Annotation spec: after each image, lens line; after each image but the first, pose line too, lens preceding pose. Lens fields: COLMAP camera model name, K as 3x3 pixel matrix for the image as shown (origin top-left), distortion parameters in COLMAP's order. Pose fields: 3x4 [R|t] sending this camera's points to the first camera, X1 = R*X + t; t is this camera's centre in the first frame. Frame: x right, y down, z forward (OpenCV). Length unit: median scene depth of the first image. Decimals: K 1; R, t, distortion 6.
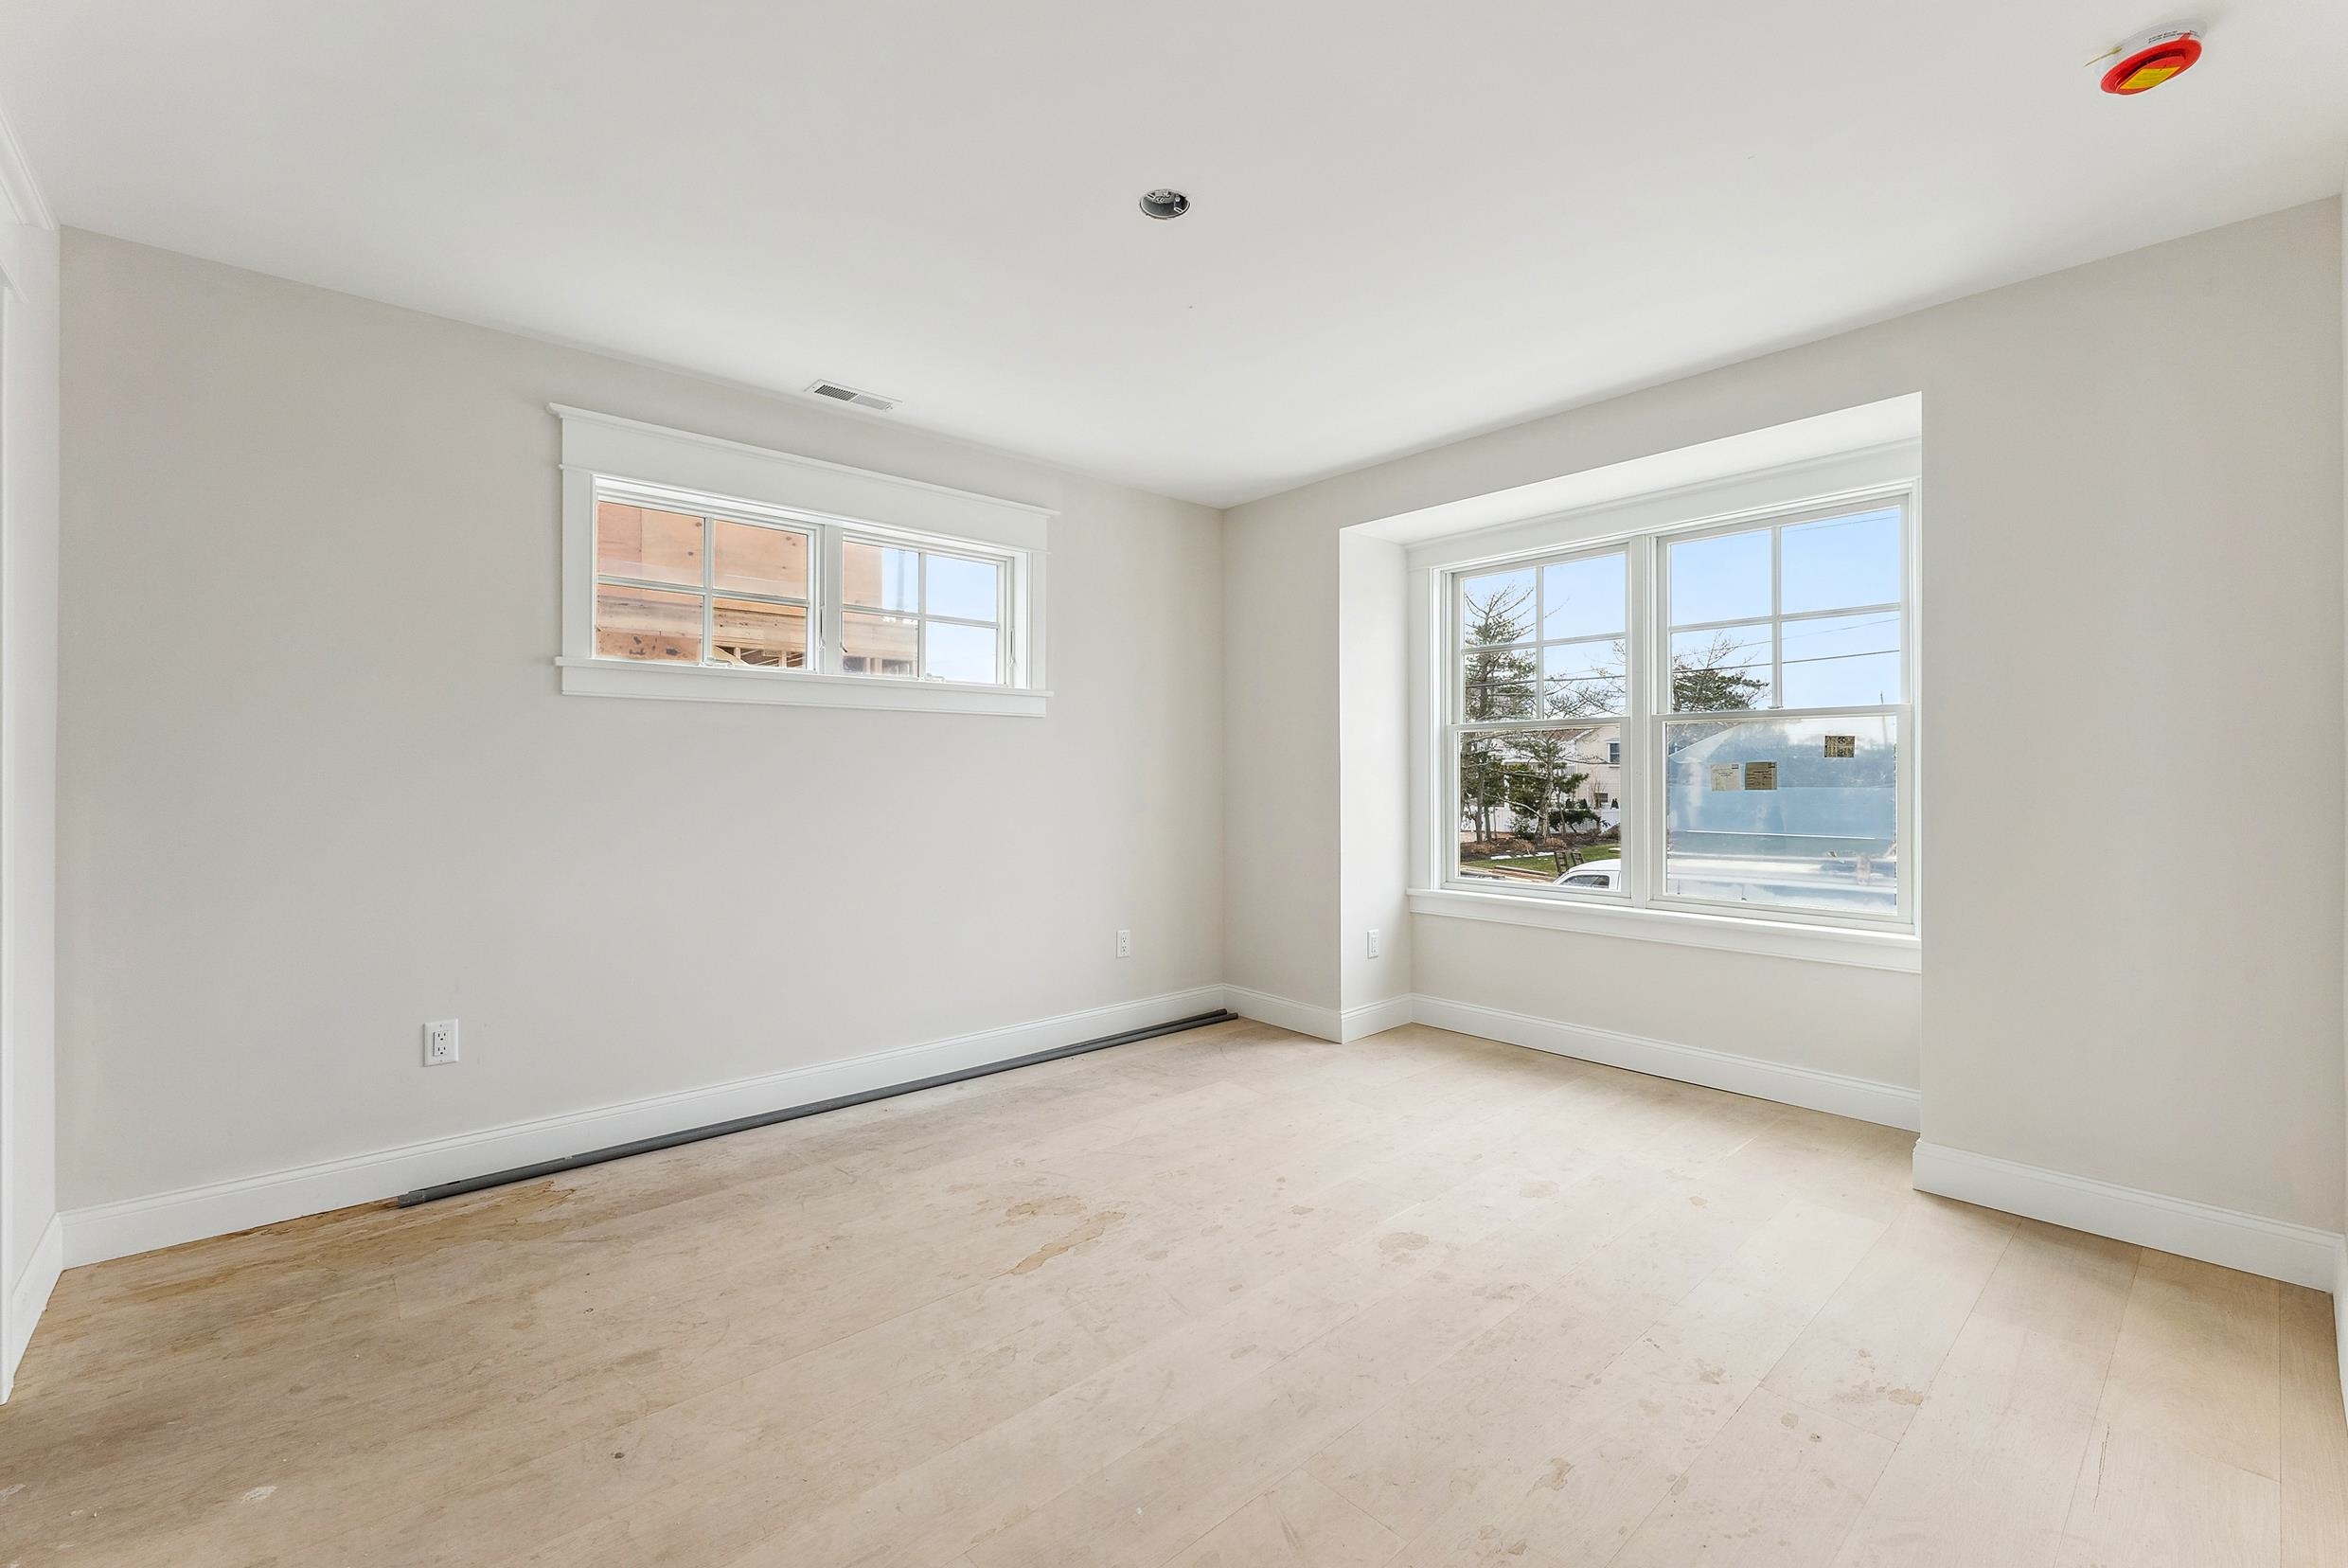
lens RADIAL K [[973.5, 0, 1174.0], [0, 973.5, 784.0], [0, 0, 1]] dist [-0.000058, 0.006930]
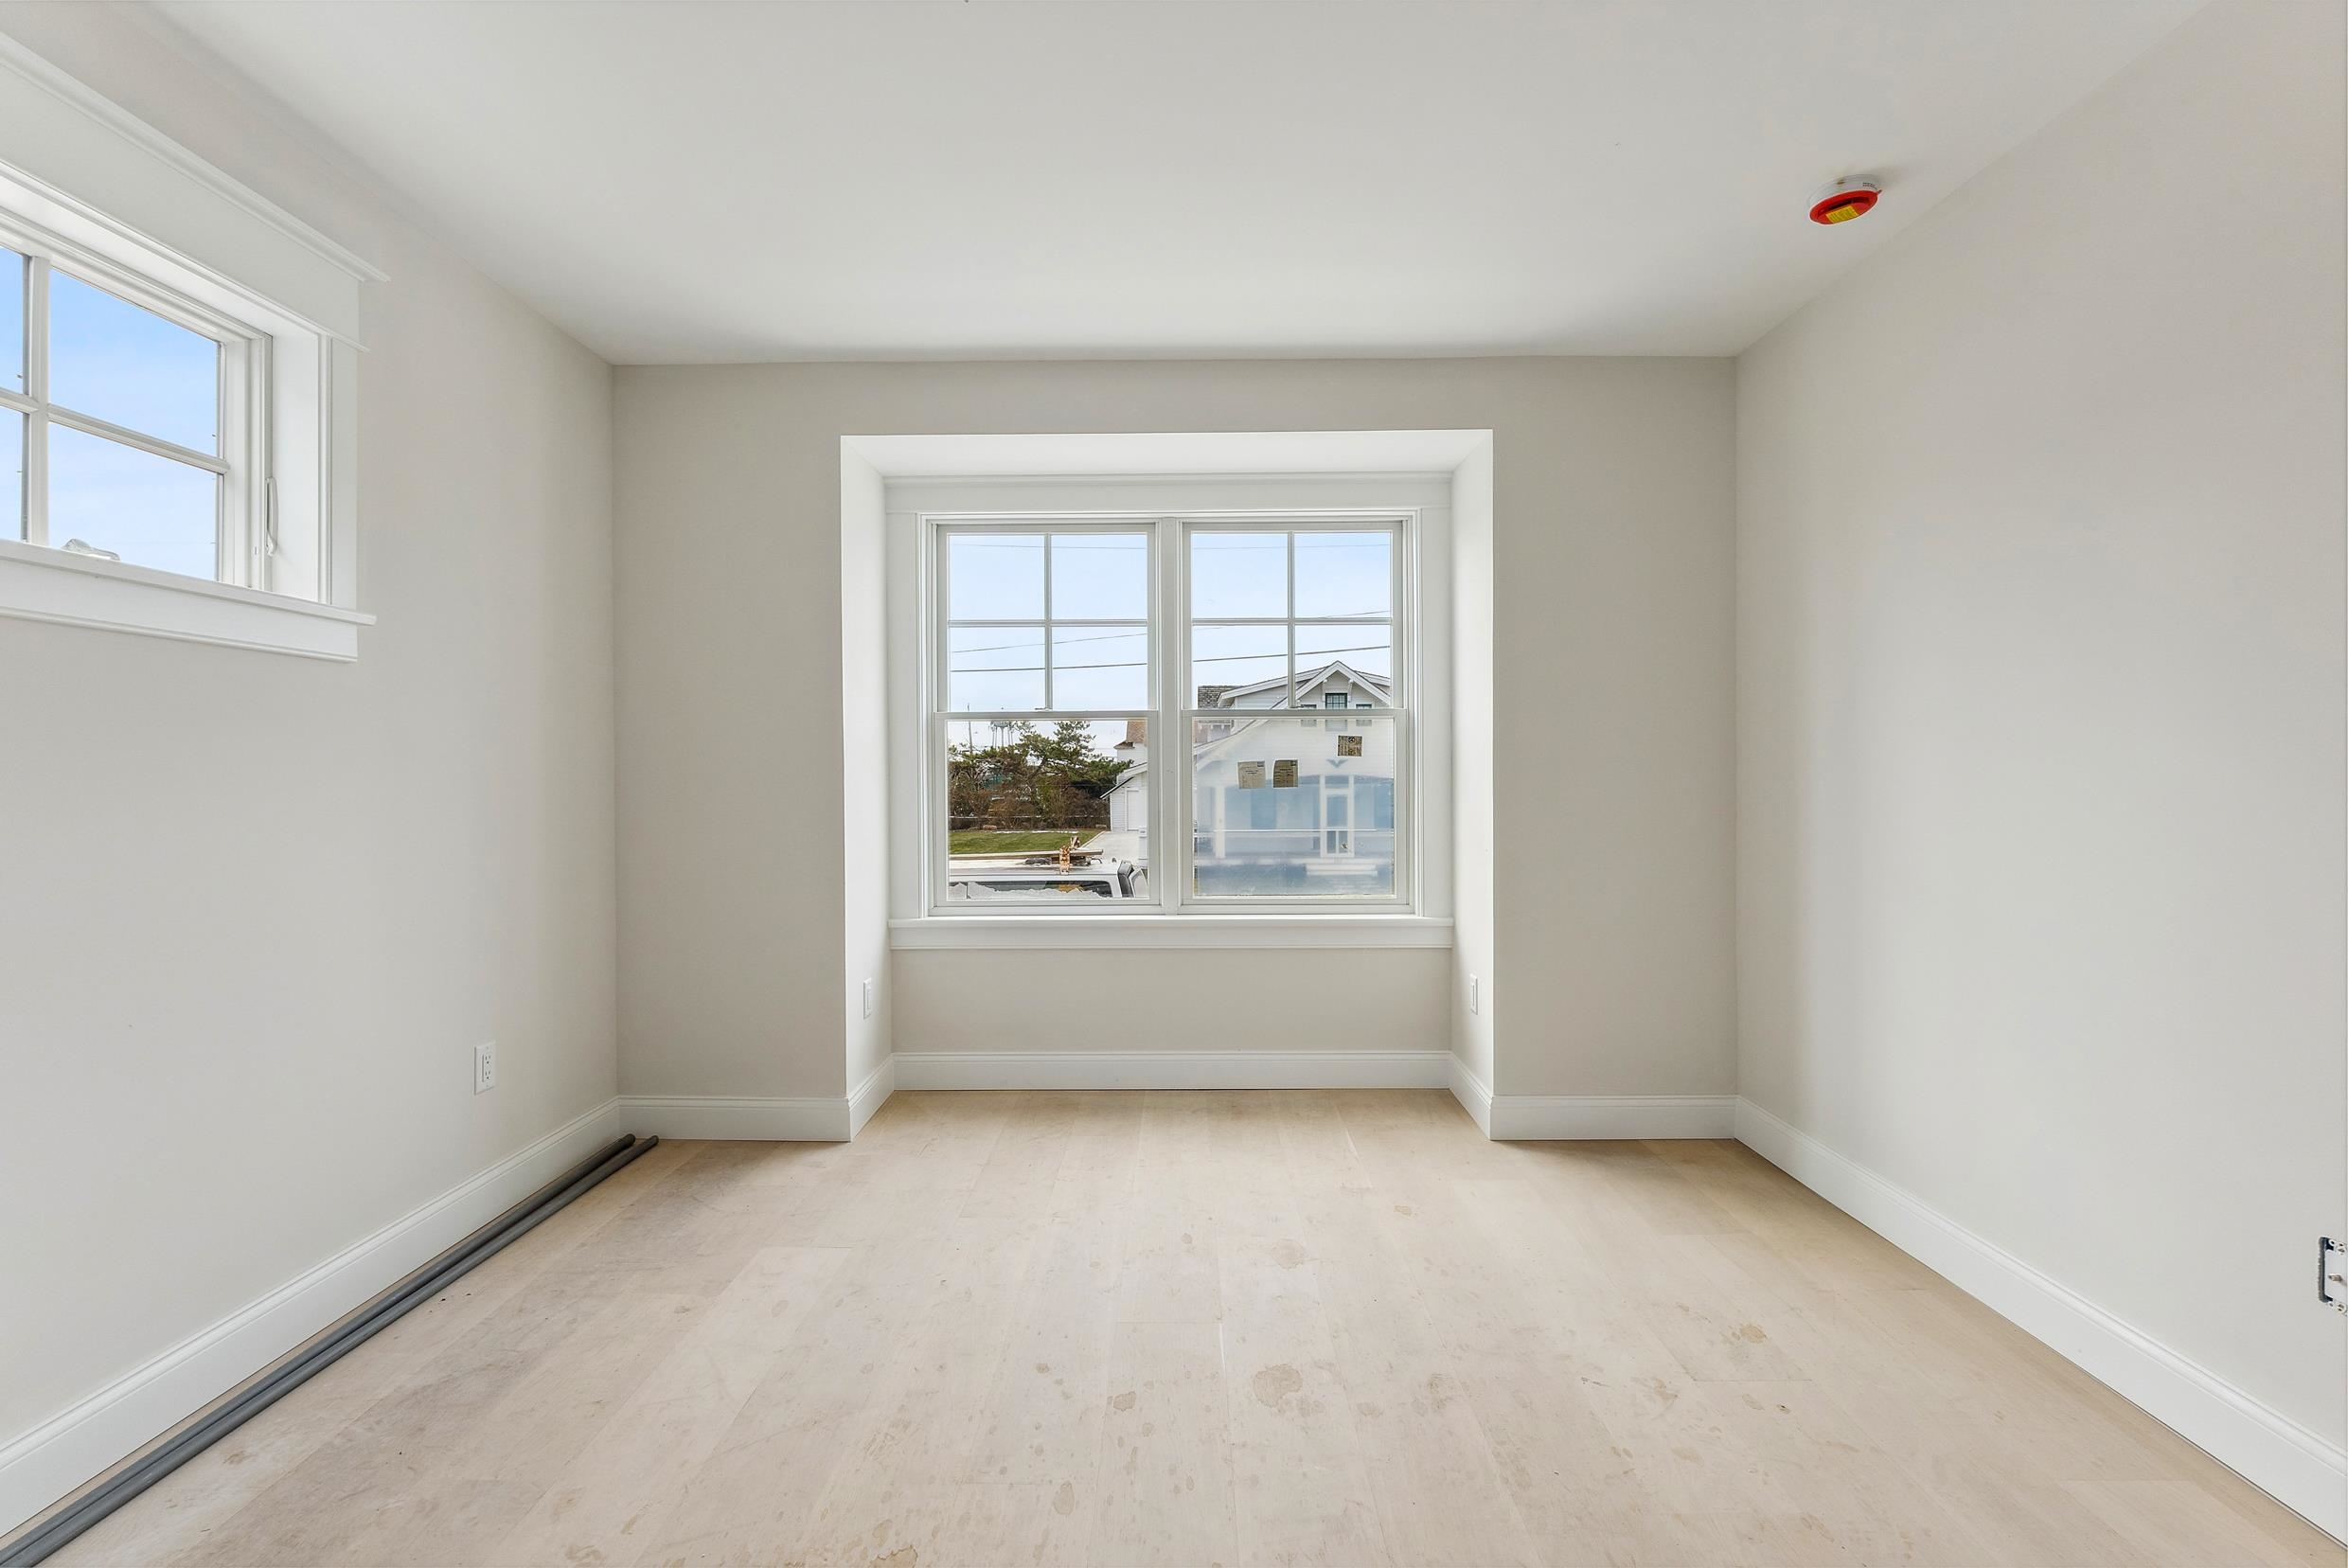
lens RADIAL K [[1043.0, 0, 1174.0], [0, 1043.0, 784.0], [0, 0, 1]] dist [0.016305, -0.007679]
pose [[0.680116, -0.007969, 0.733061, -0.259695], [0.011446, 0.999934, 0.000252, 0.001421], [-0.733015, 0.008220, 0.680163, 0.316223]]
